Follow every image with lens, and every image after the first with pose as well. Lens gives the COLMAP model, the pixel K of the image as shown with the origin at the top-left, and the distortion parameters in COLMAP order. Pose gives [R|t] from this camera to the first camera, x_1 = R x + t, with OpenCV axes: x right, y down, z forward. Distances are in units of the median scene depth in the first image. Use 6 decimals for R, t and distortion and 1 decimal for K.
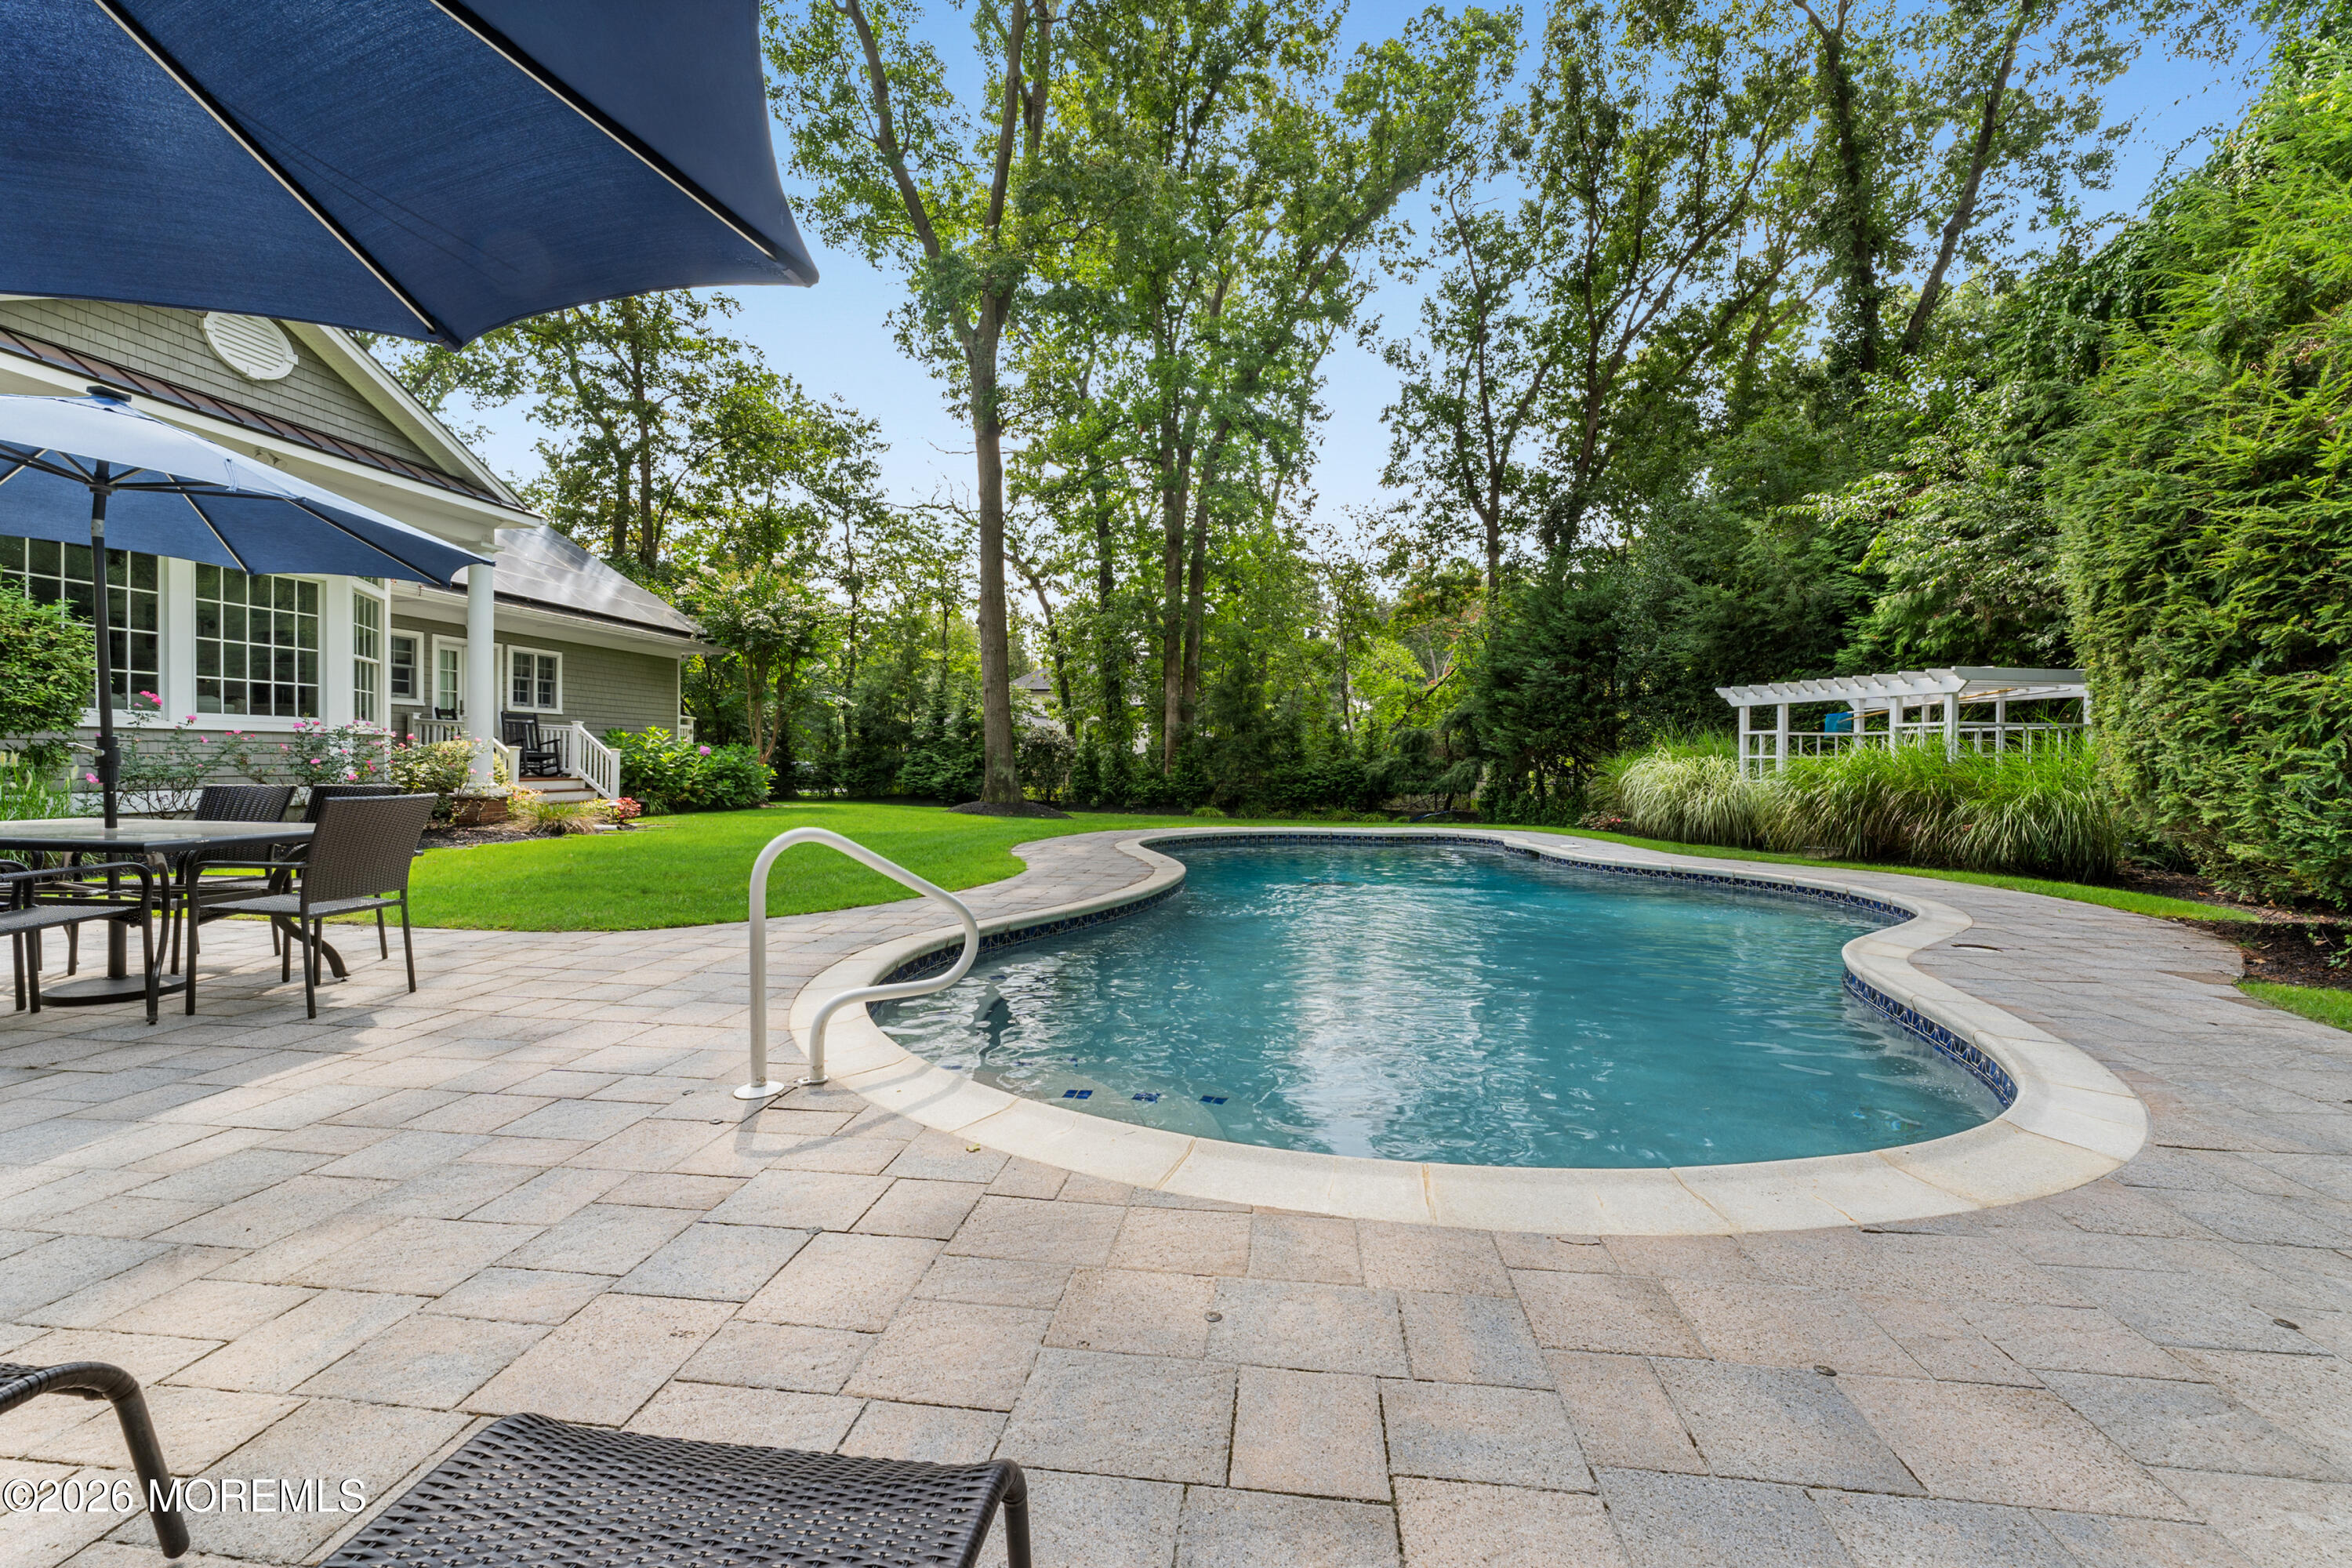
lens RADIAL K [[993.0, 0, 1176.0], [0, 993.0, 784.0], [0, 0, 1]] dist [-0.001120, 0.000154]
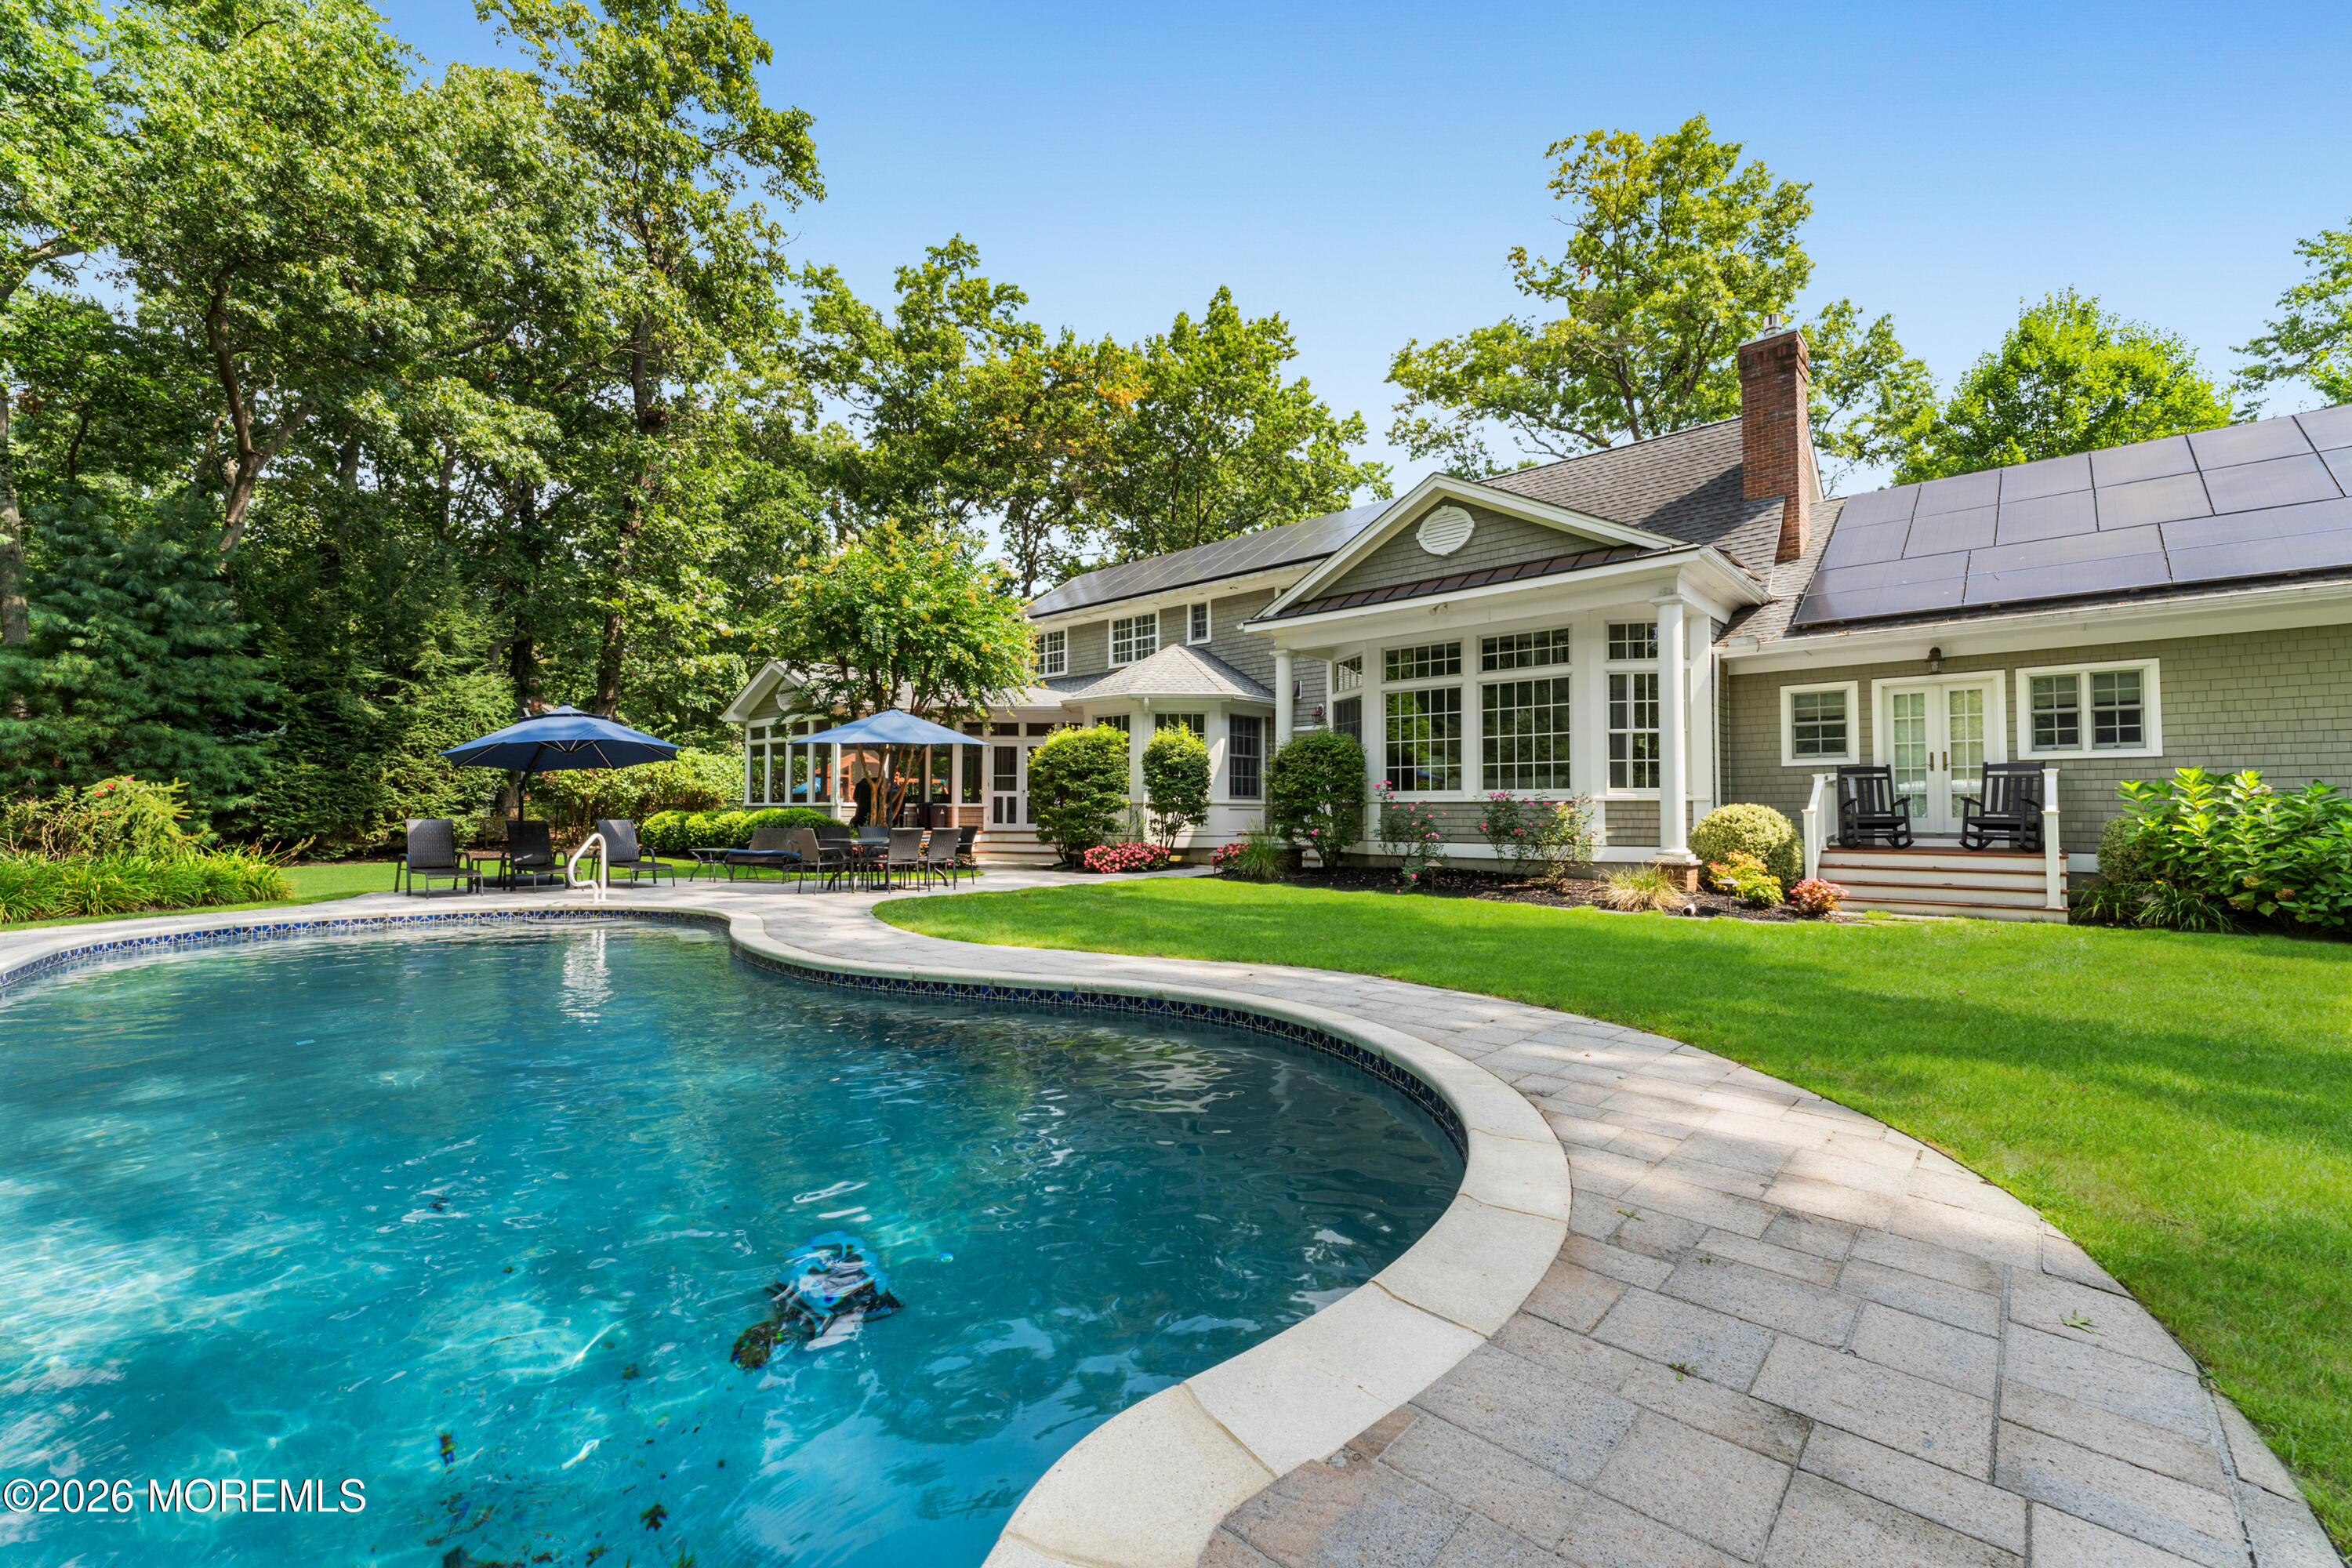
lens RADIAL K [[952.6, 0, 1179.0], [0, 952.6, 781.8], [0, 0, 1]] dist [0.001471, 0.000190]
pose [[-0.568079, -0.036475, -0.822165, 0.239941], [-0.028009, 0.999295, -0.024980, -0.022626], [0.822497, 0.008837, -0.568701, 0.875471]]
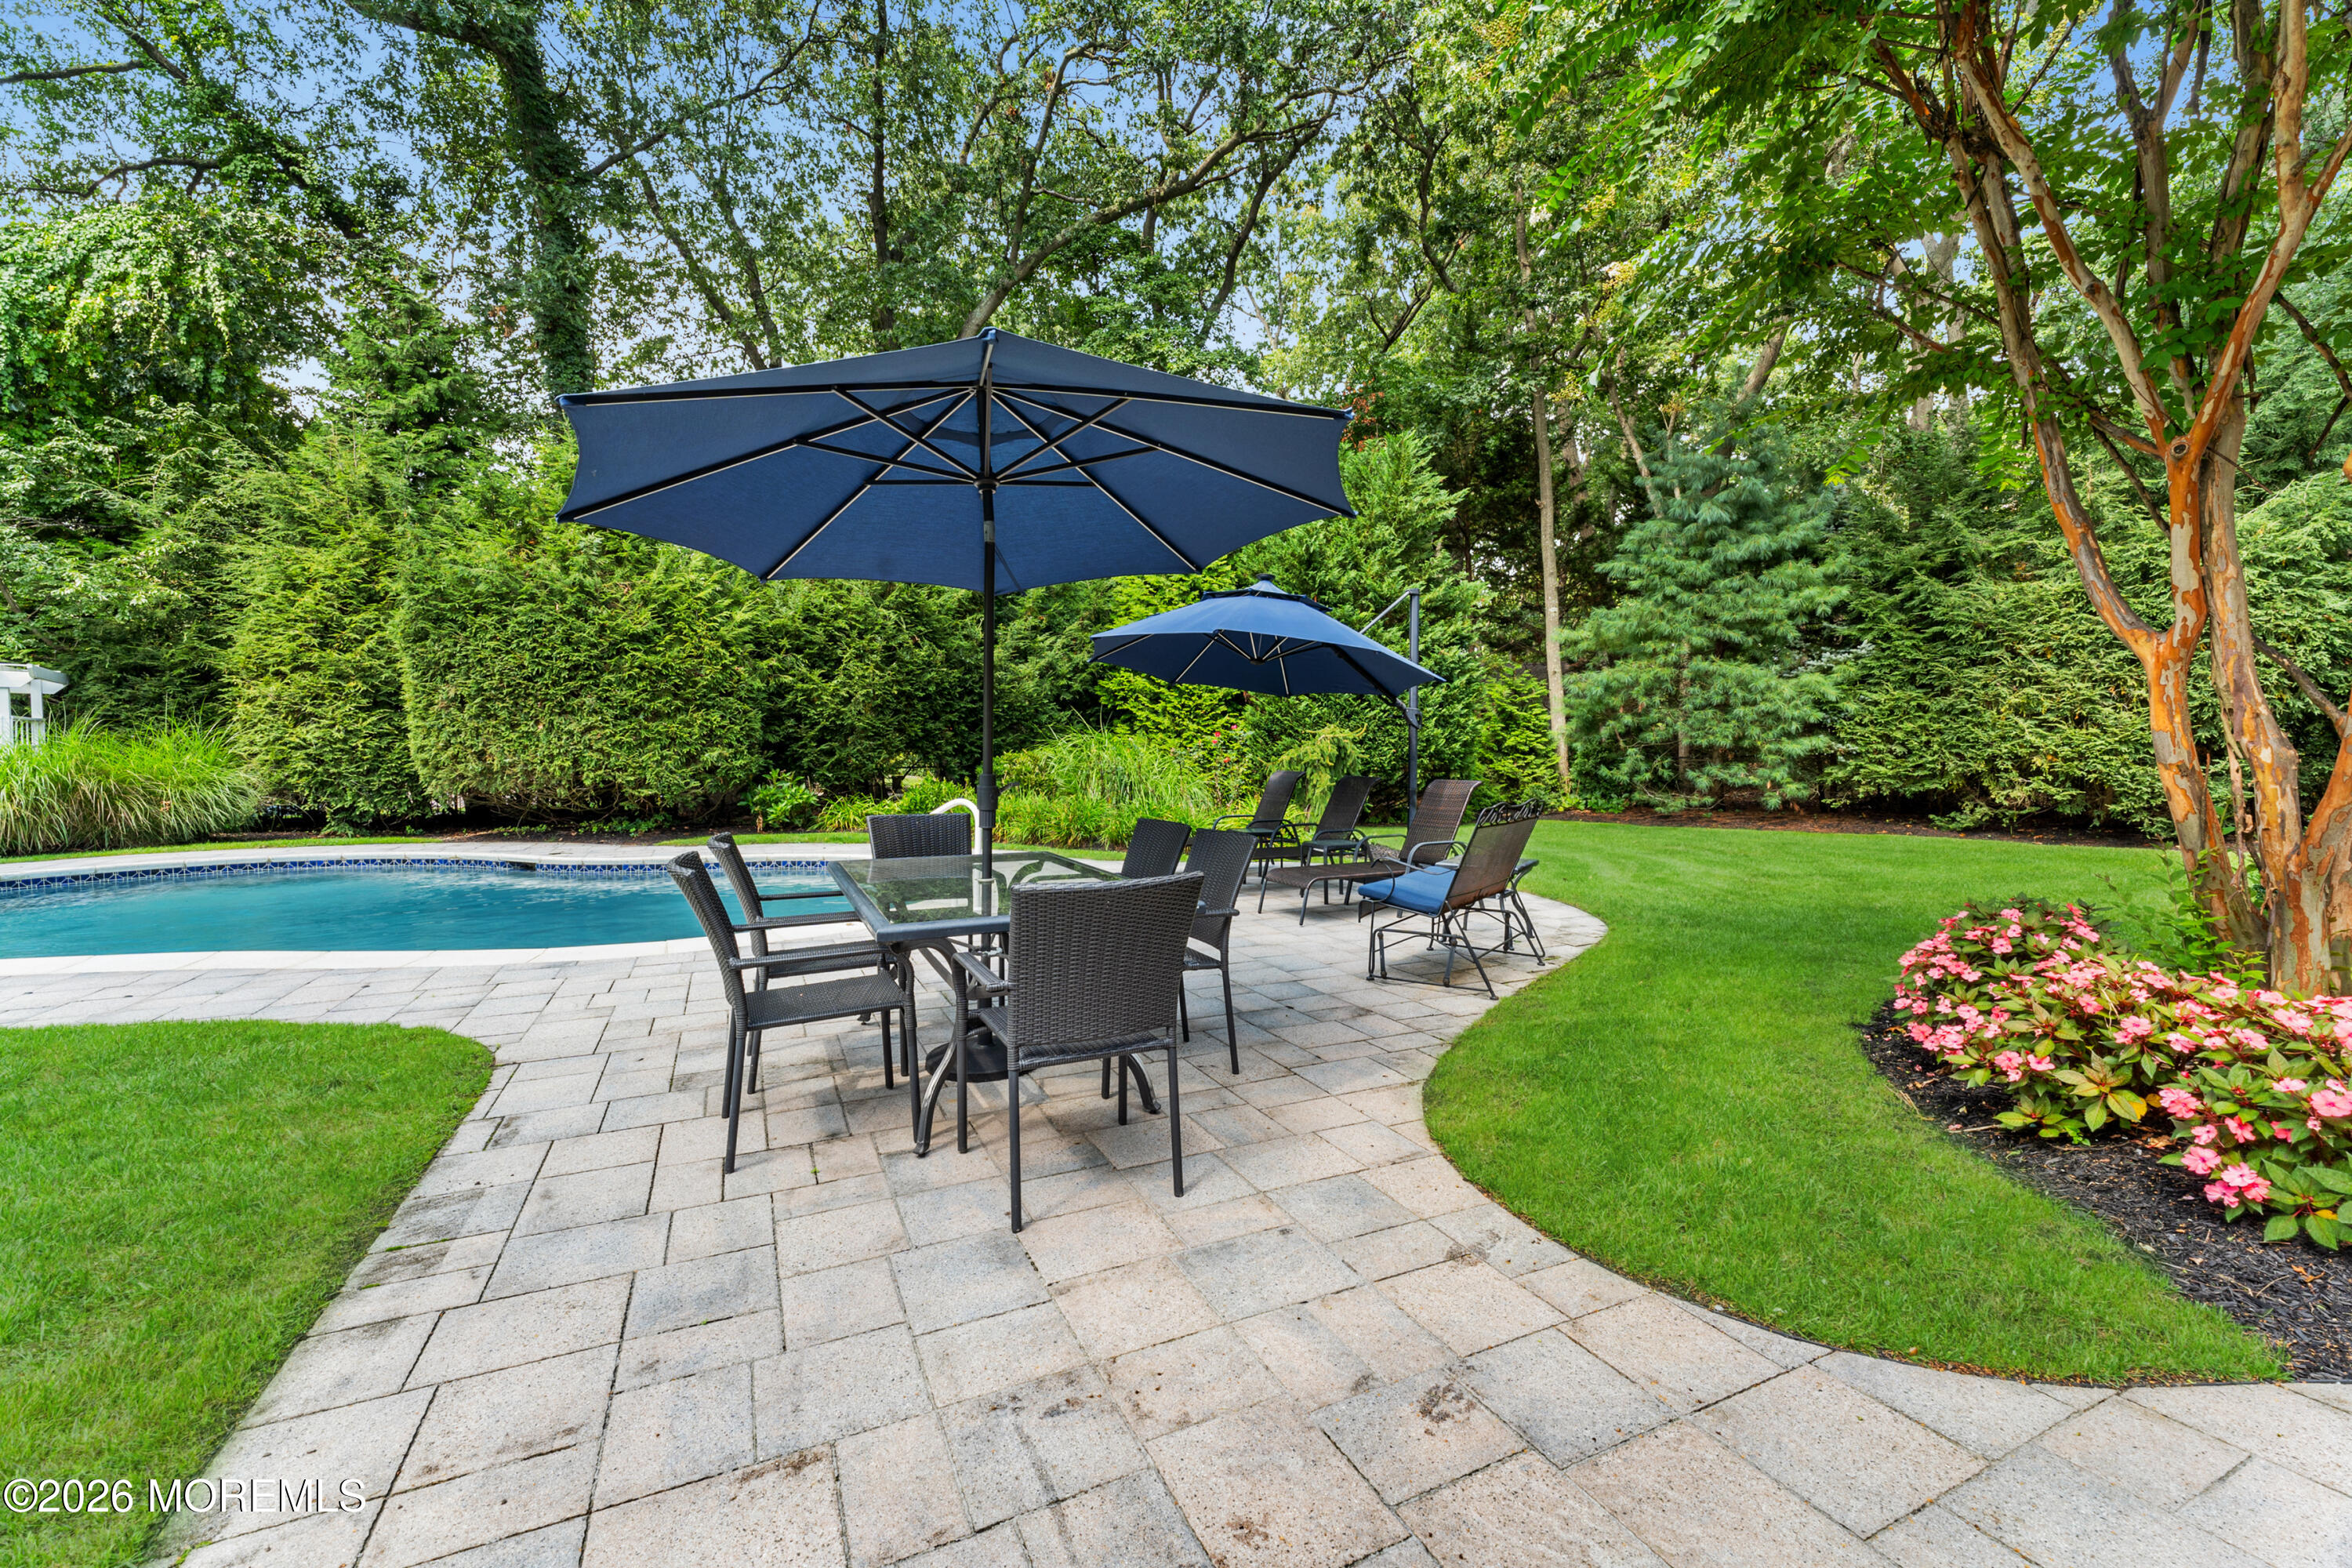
lens RADIAL K [[948.8, 0, 1179.1], [0, 948.8, 779.2], [0, 0, 1]] dist [0.007842, 0.000346]
pose [[-0.532694, -0.037769, 0.845465, -0.460098], [0.014228, 0.998463, 0.053568, -0.020572], [-0.846188, 0.040564, -0.531338, 0.318758]]
